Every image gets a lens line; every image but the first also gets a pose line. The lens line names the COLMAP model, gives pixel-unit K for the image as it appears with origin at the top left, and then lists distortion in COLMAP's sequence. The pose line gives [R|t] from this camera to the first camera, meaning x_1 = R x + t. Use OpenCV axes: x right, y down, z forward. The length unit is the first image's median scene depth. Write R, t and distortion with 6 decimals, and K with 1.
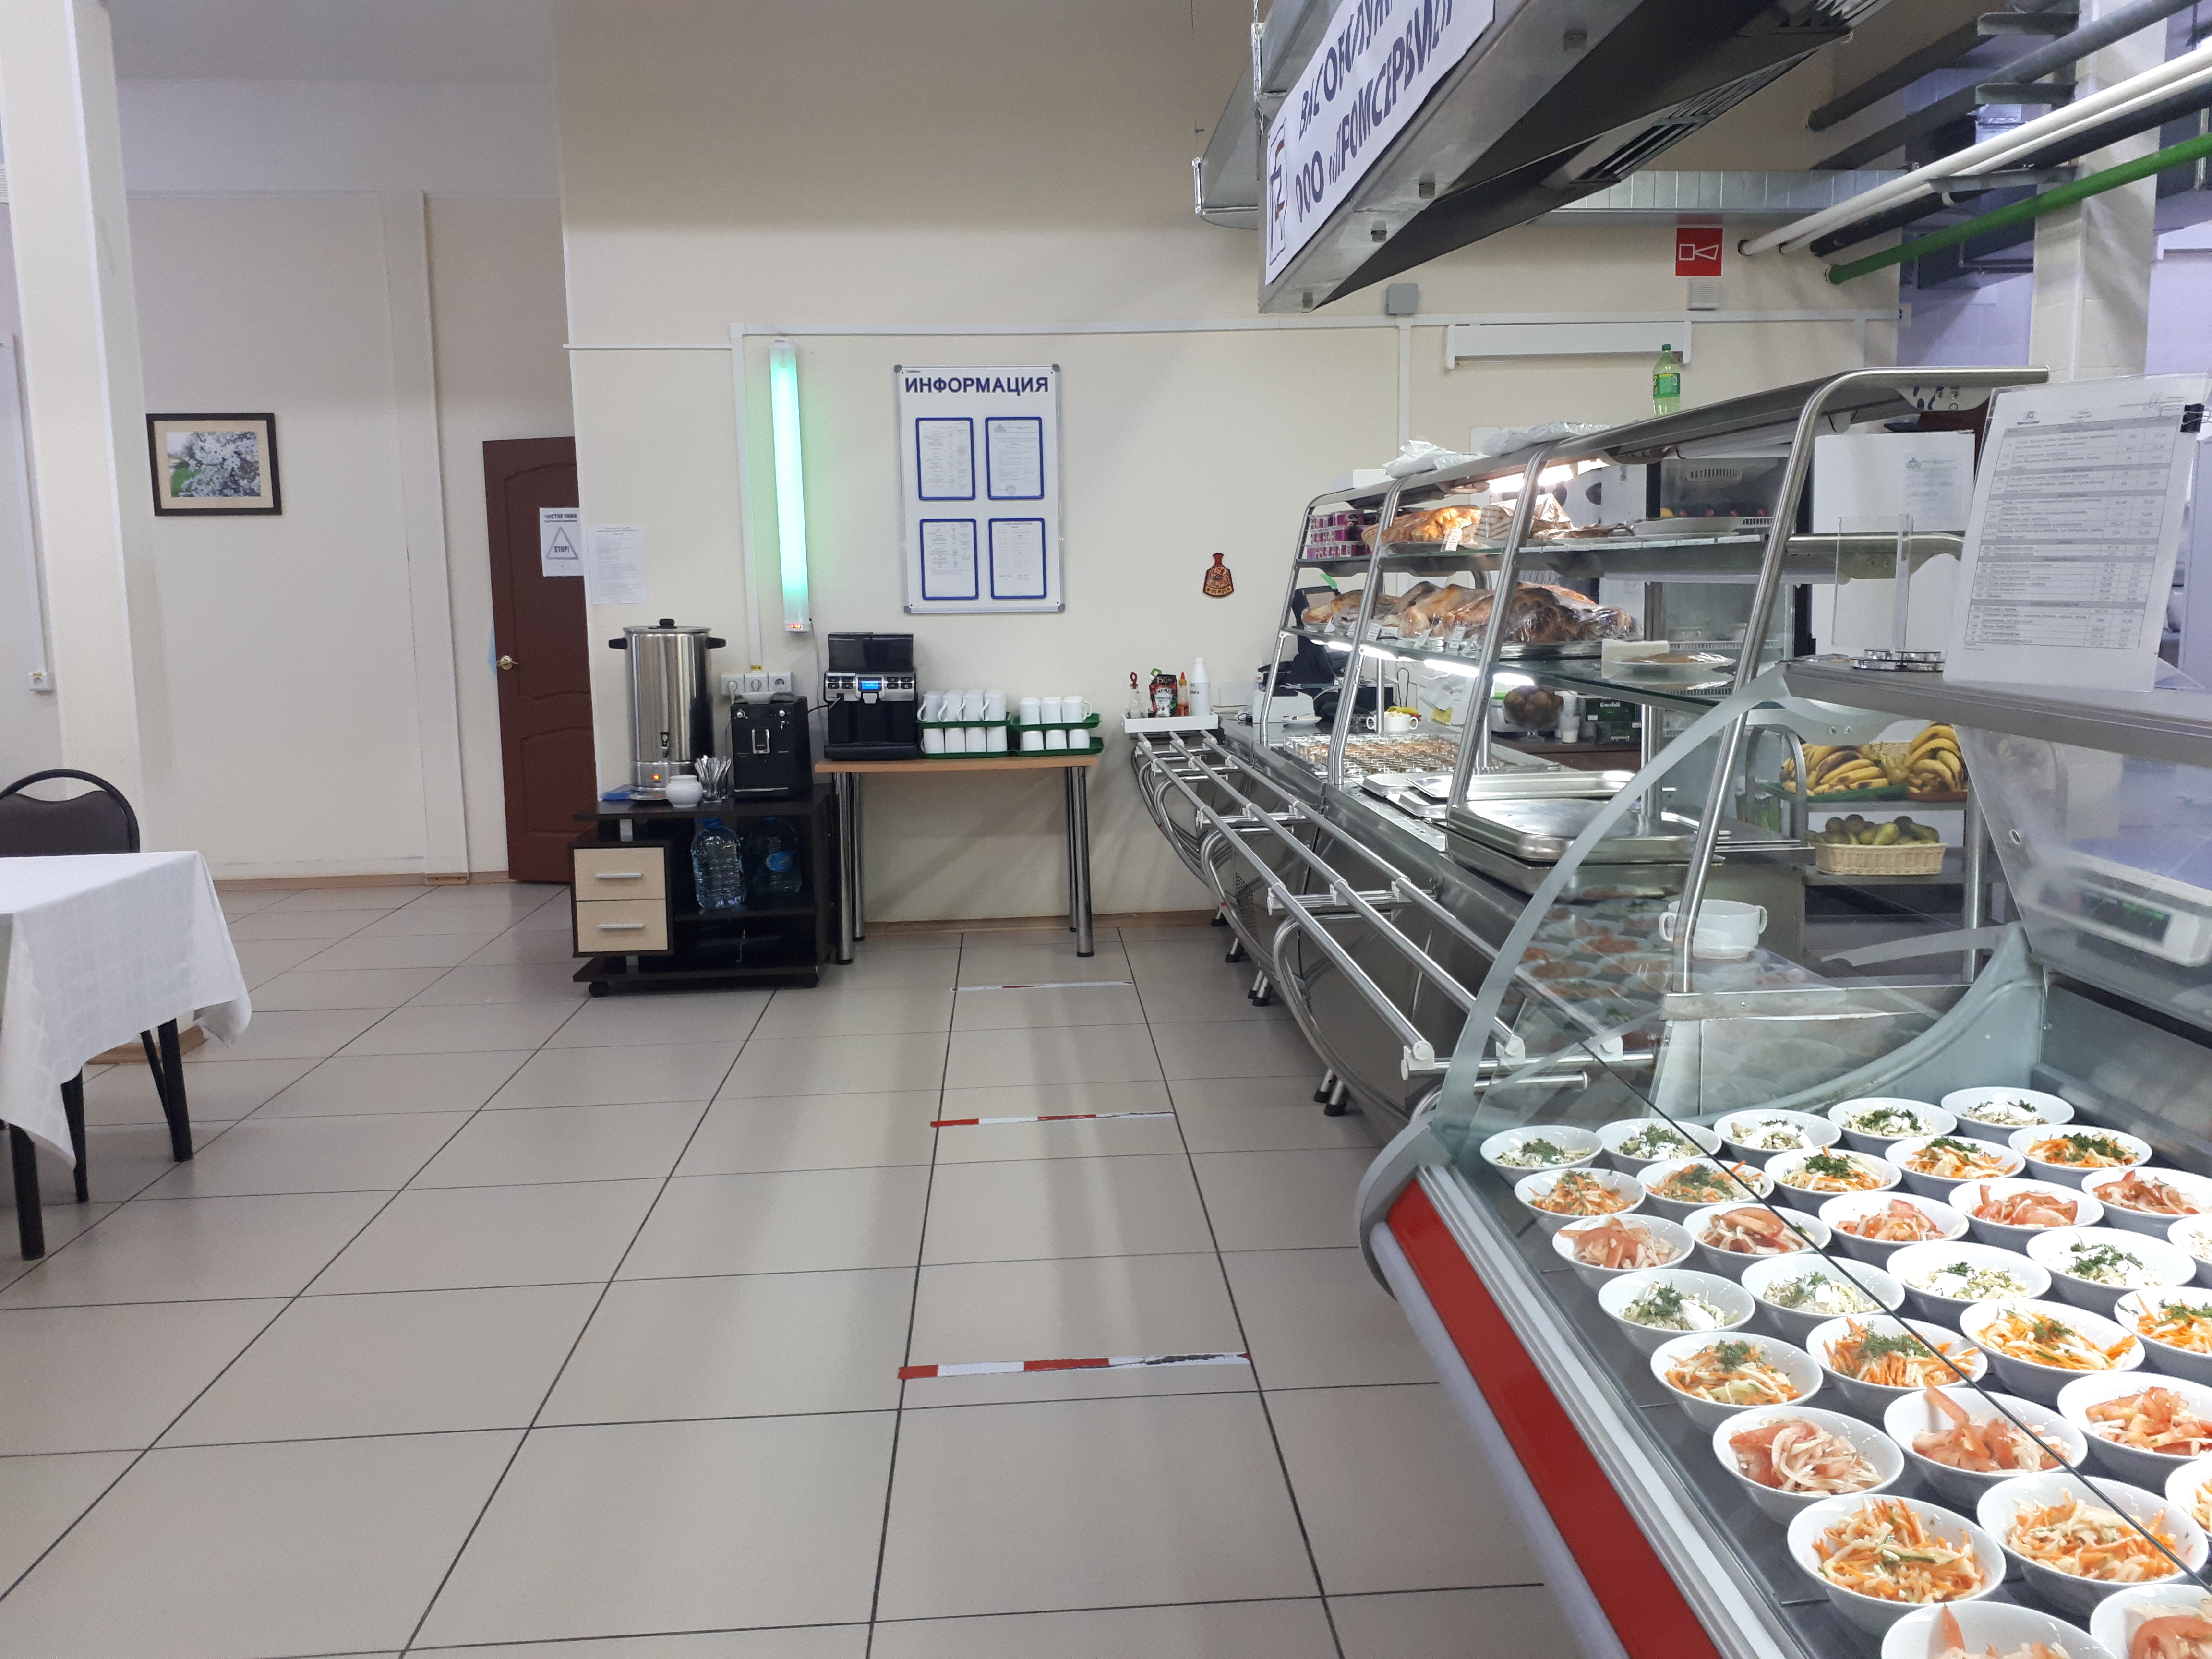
lens RADIAL K [[1742.1, 0, 1131.3], [0, 1742.1, 786.1], [0, 0, 1]] dist [0.089811, -0.152079]
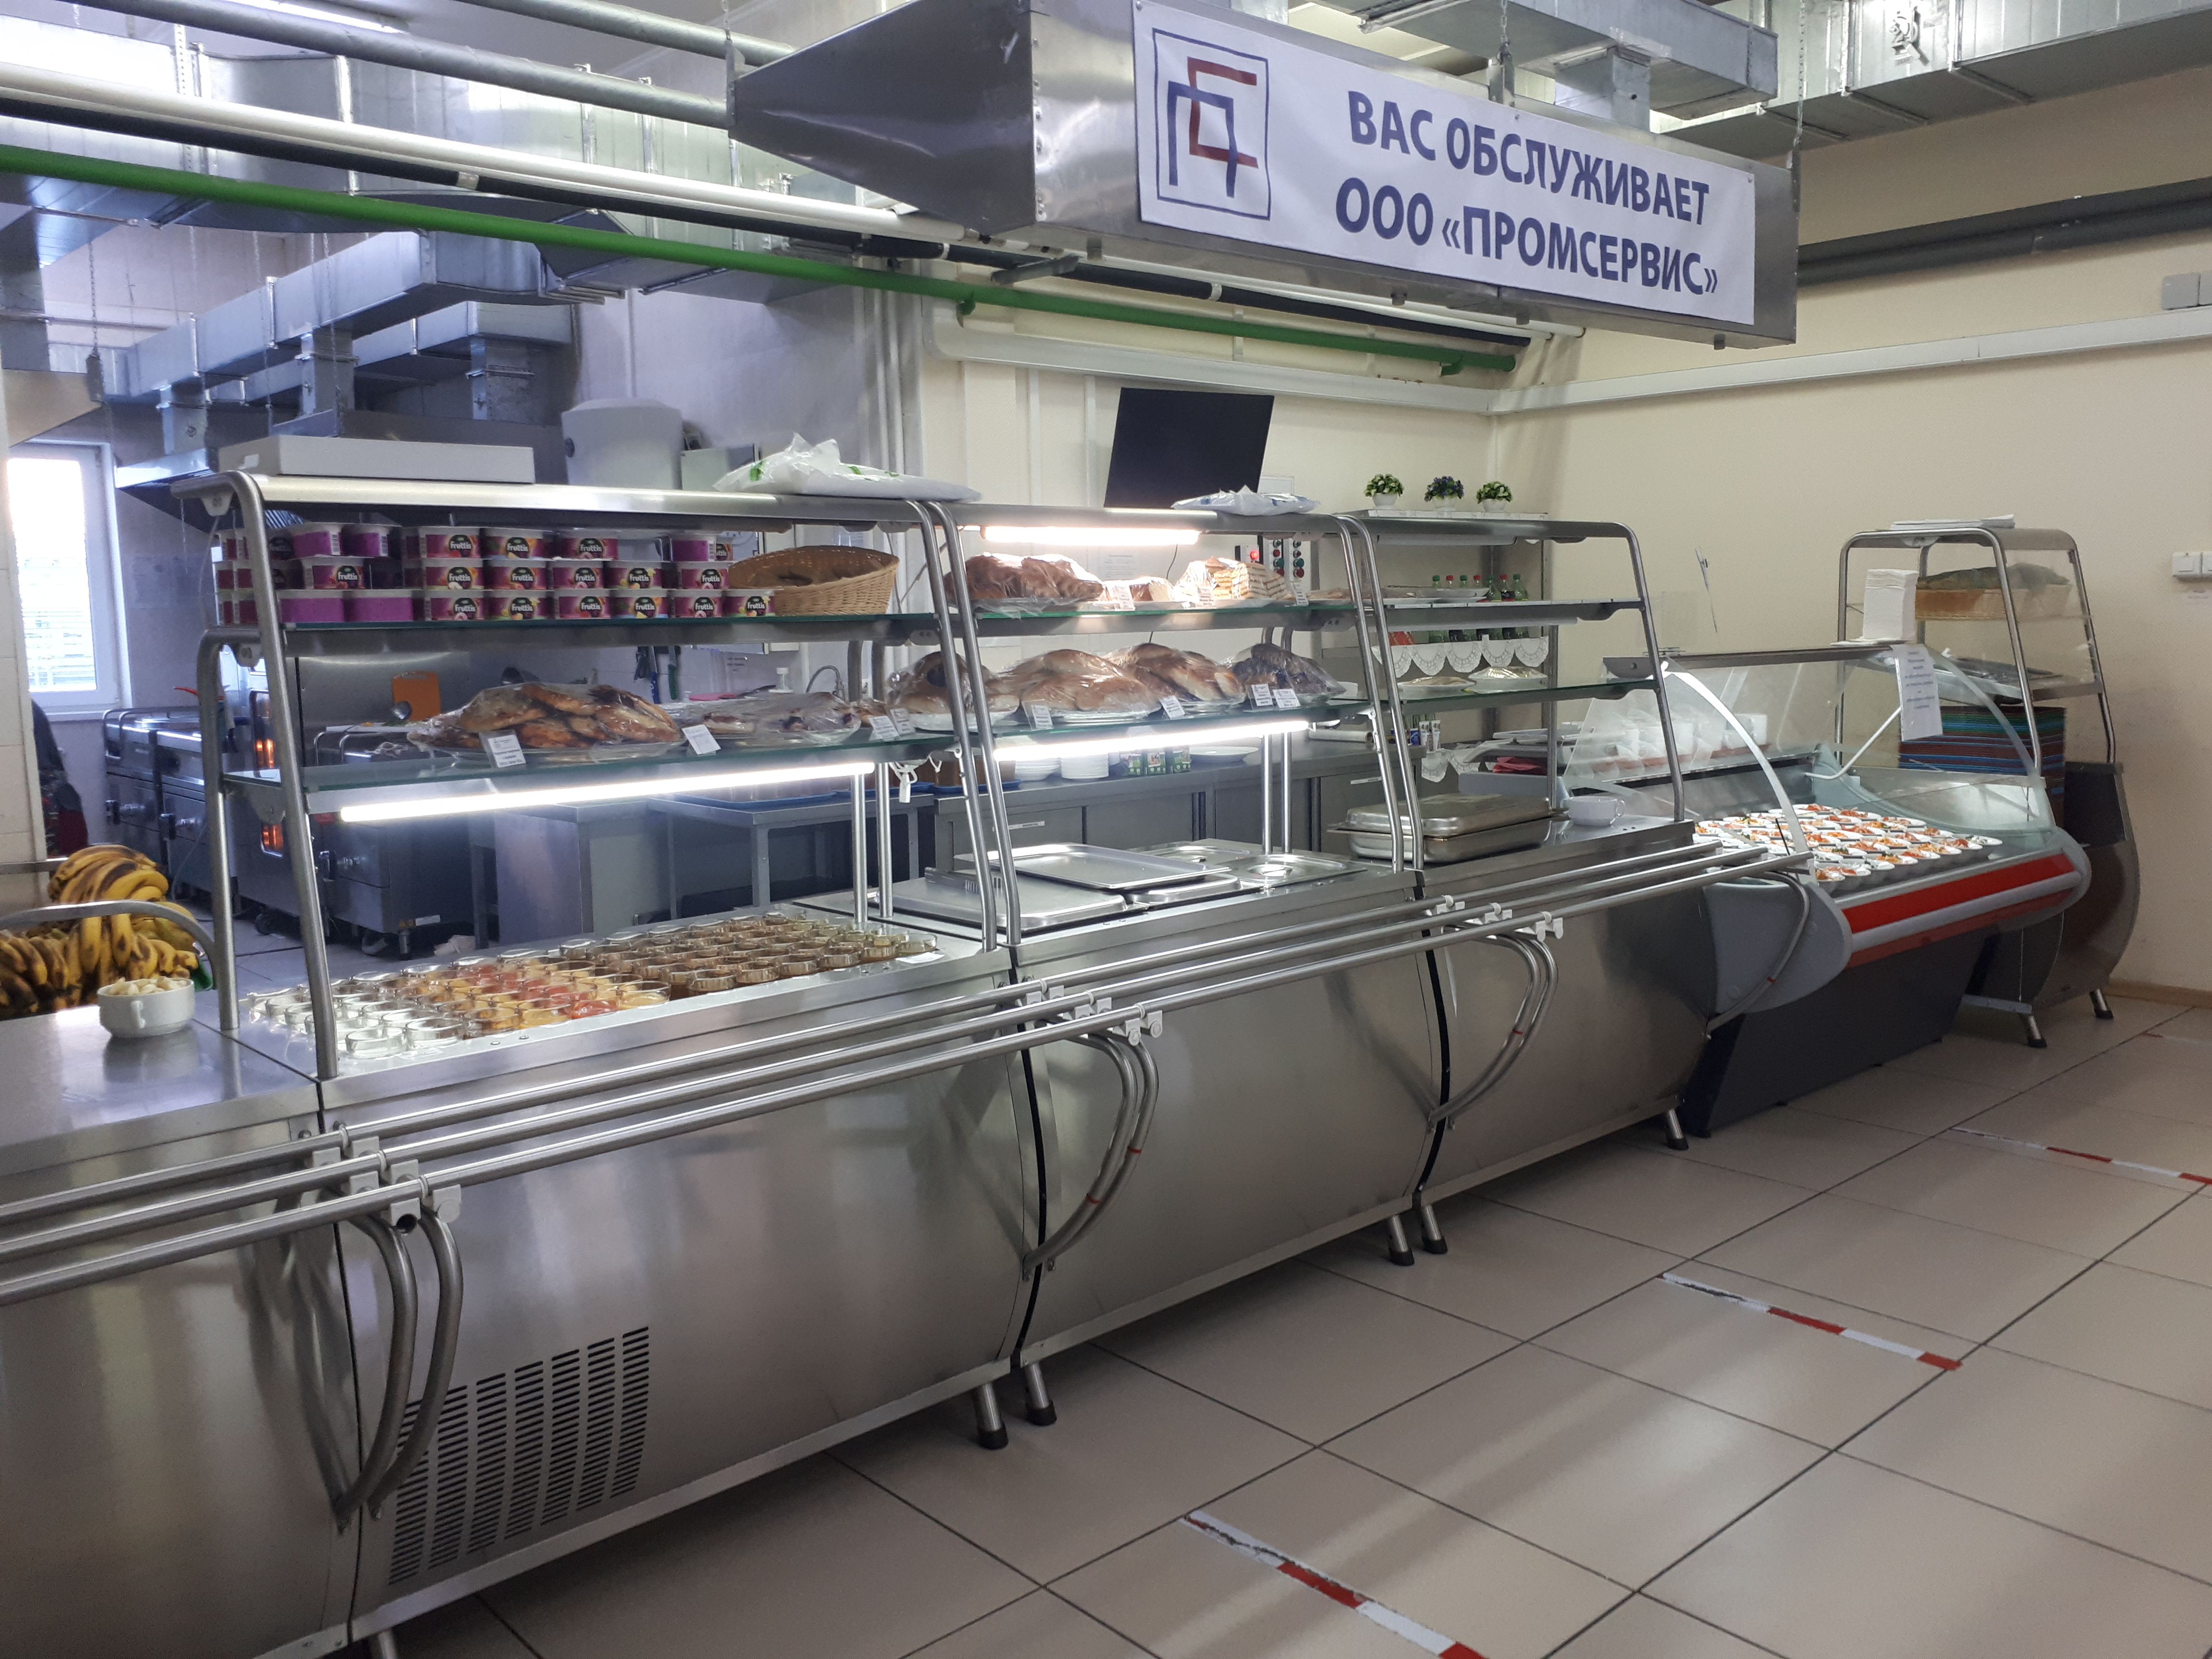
lens RADIAL K [[1742.1, 0, 1131.3], [0, 1742.1, 786.1], [0, 0, 1]] dist [0.089811, -0.152079]
pose [[-0.622901, -0.058796, 0.780088, -0.335064], [0.119424, 0.978337, 0.169098, -0.132162], [-0.773131, 0.198492, -0.602386, 1.037465]]
